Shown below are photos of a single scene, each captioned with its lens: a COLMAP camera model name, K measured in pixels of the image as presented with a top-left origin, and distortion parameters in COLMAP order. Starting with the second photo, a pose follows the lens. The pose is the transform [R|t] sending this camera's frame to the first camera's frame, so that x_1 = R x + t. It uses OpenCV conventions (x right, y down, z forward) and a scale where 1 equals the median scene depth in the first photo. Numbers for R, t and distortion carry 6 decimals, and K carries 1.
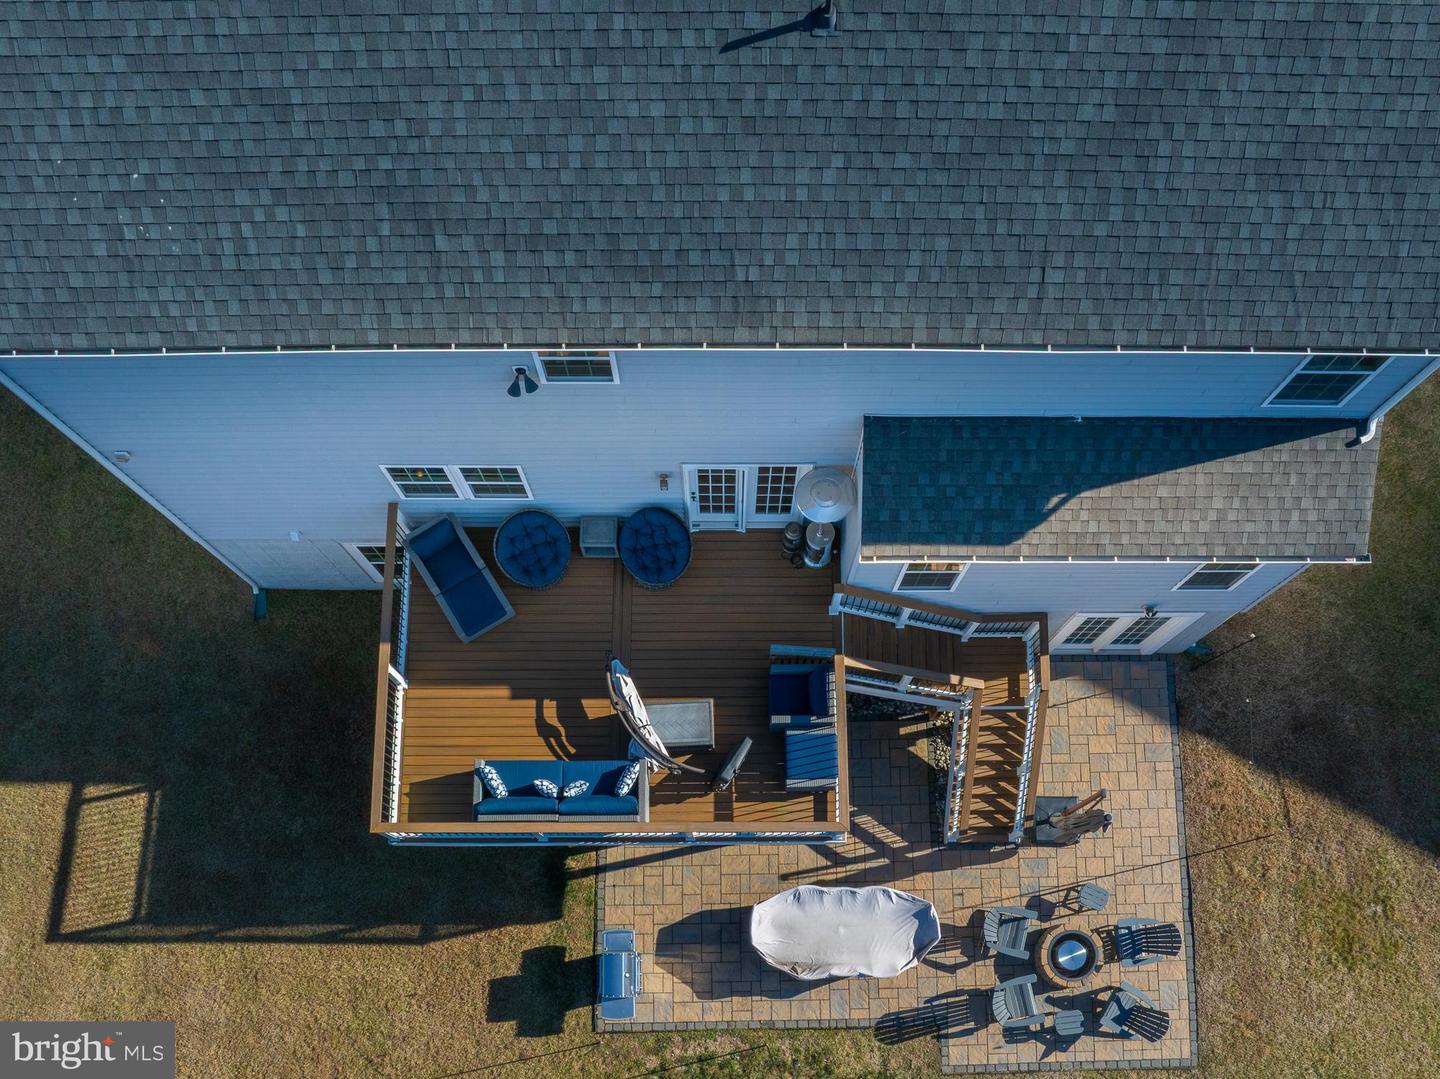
lens RADIAL K [[1042.5, 0, 721.1], [0, 1042.5, 770.0], [0, 0, 1]] dist [-0.046210, -0.000420]
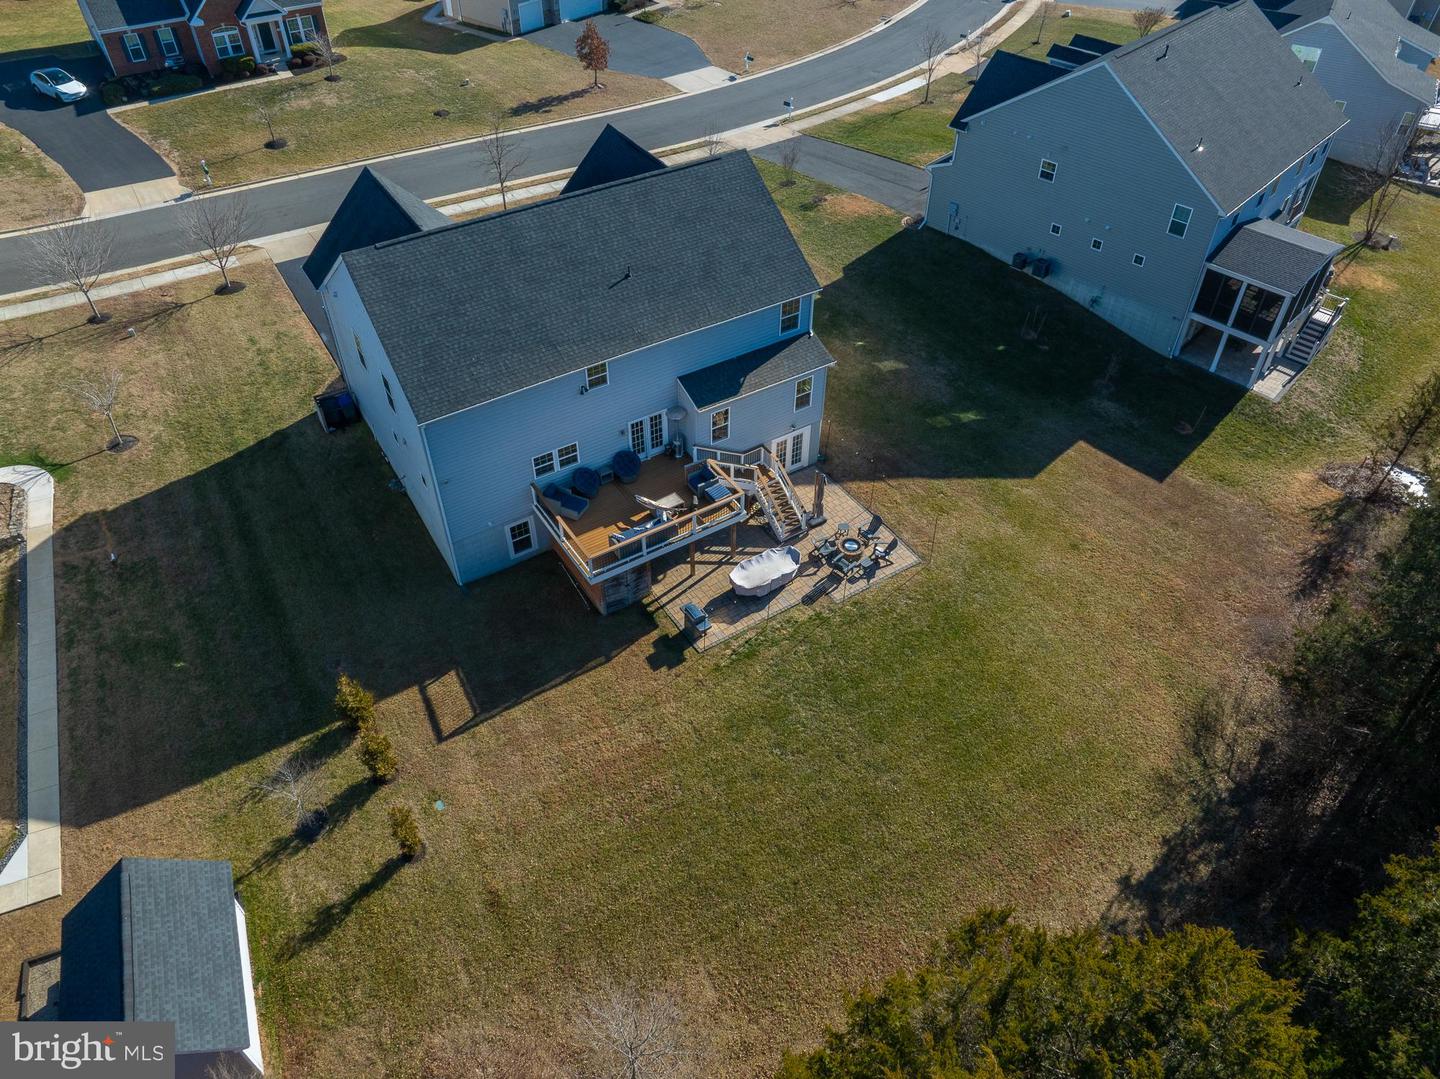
lens RADIAL K [[1012.0, 0, 717.1], [0, 1012.0, 540.4], [0, 0, 1]] dist [-0.065181, 0.040519]
pose [[0.842996, -0.371576, 0.388960, -0.828291], [0.530405, 0.694622, -0.485974, 1.140179], [-0.089604, 0.615980, 0.782649, -0.815671]]
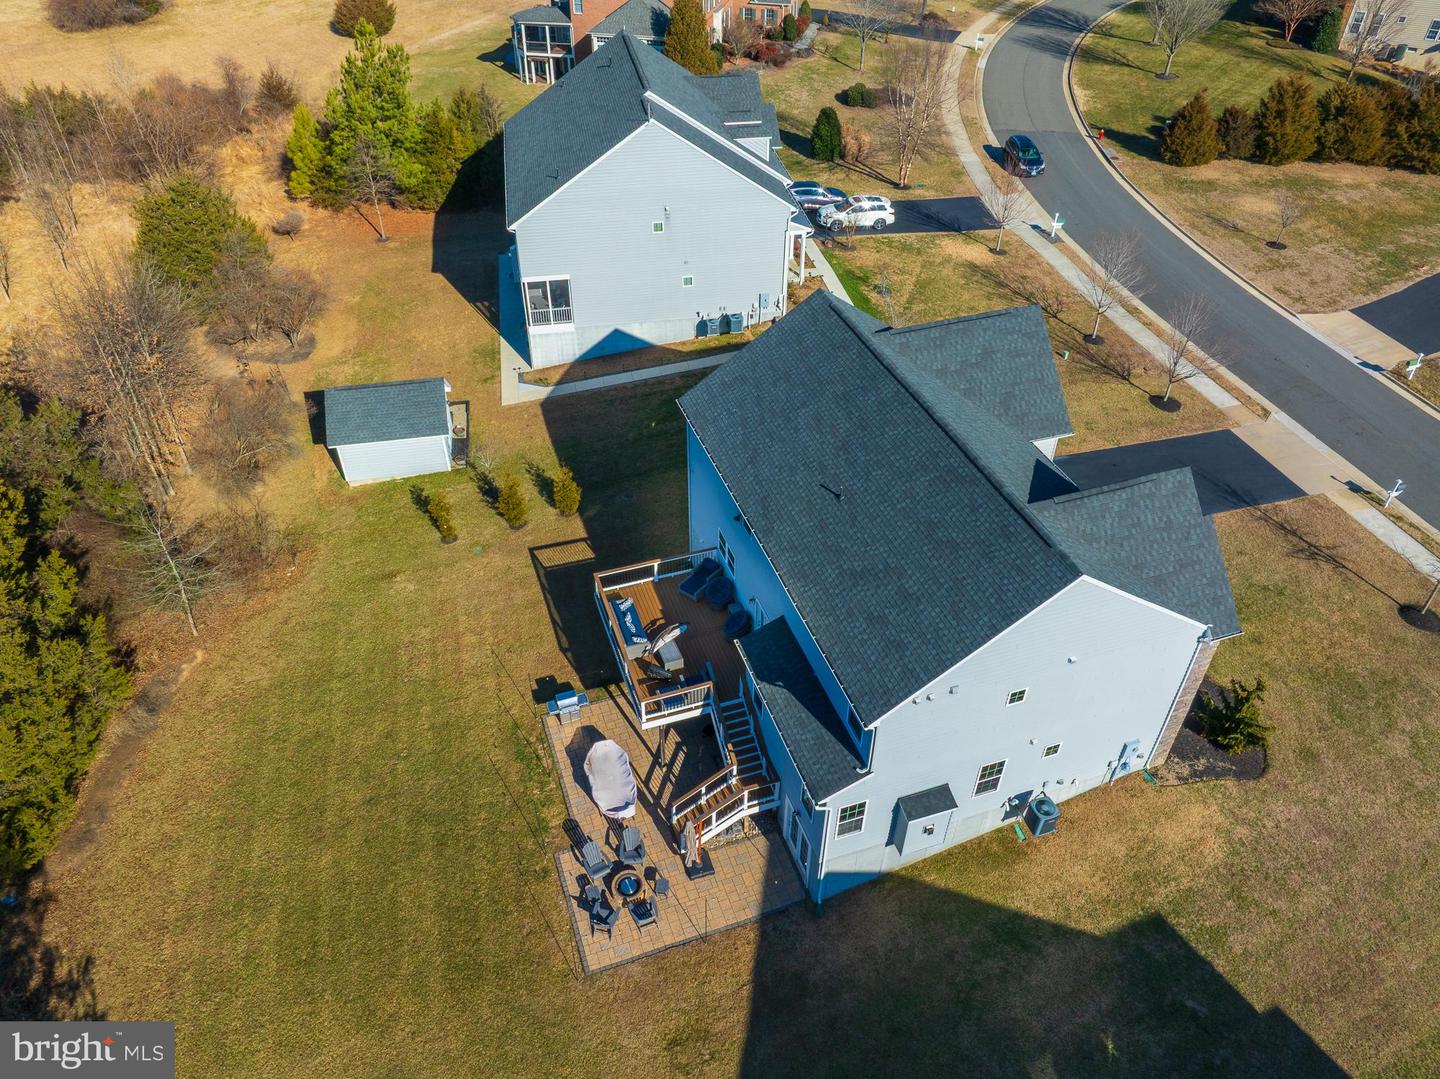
lens RADIAL K [[1012.0, 0, 717.1], [0, 1012.0, 540.4], [0, 0, 1]] dist [-0.065181, 0.040519]
pose [[0.320396, 0.604253, -0.729537, 1.321180], [-0.934124, 0.329458, -0.137365, 0.074478], [0.157349, 0.725489, 0.670005, -0.629179]]
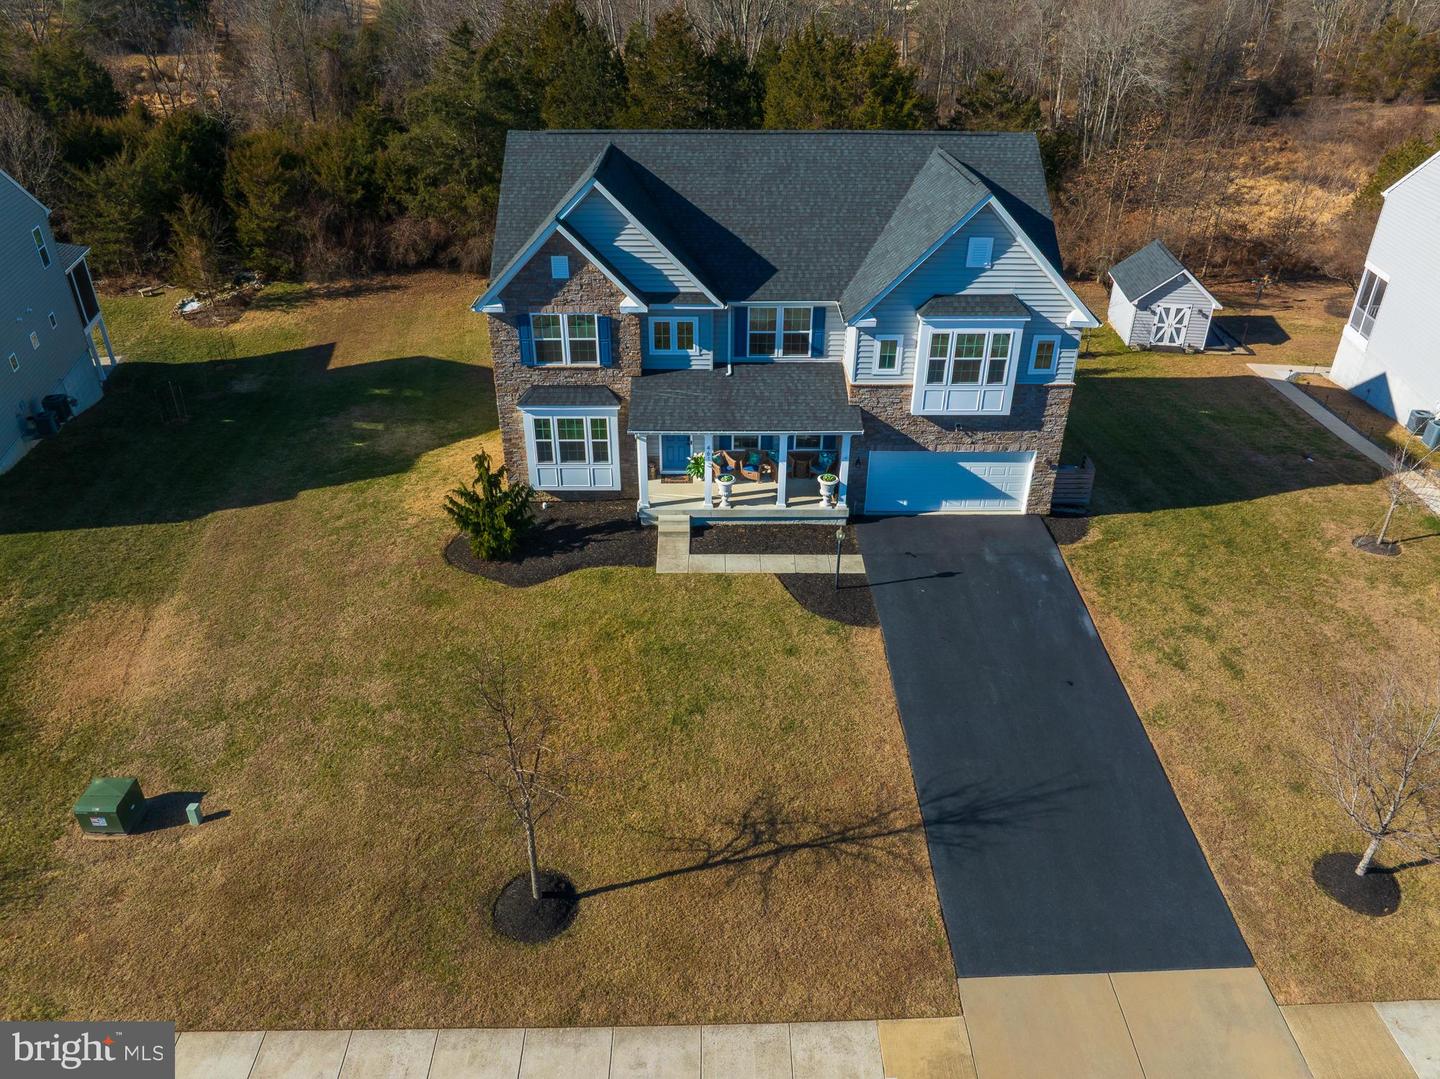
lens RADIAL K [[1012.0, 0, 717.1], [0, 1012.0, 540.4], [0, 0, 1]] dist [-0.065181, 0.040519]
pose [[-0.999958, -0.001405, -0.009027, 0.110879], [-0.007876, -0.368183, 0.929720, -2.545763], [-0.004630, 0.929752, 0.368157, 0.469338]]
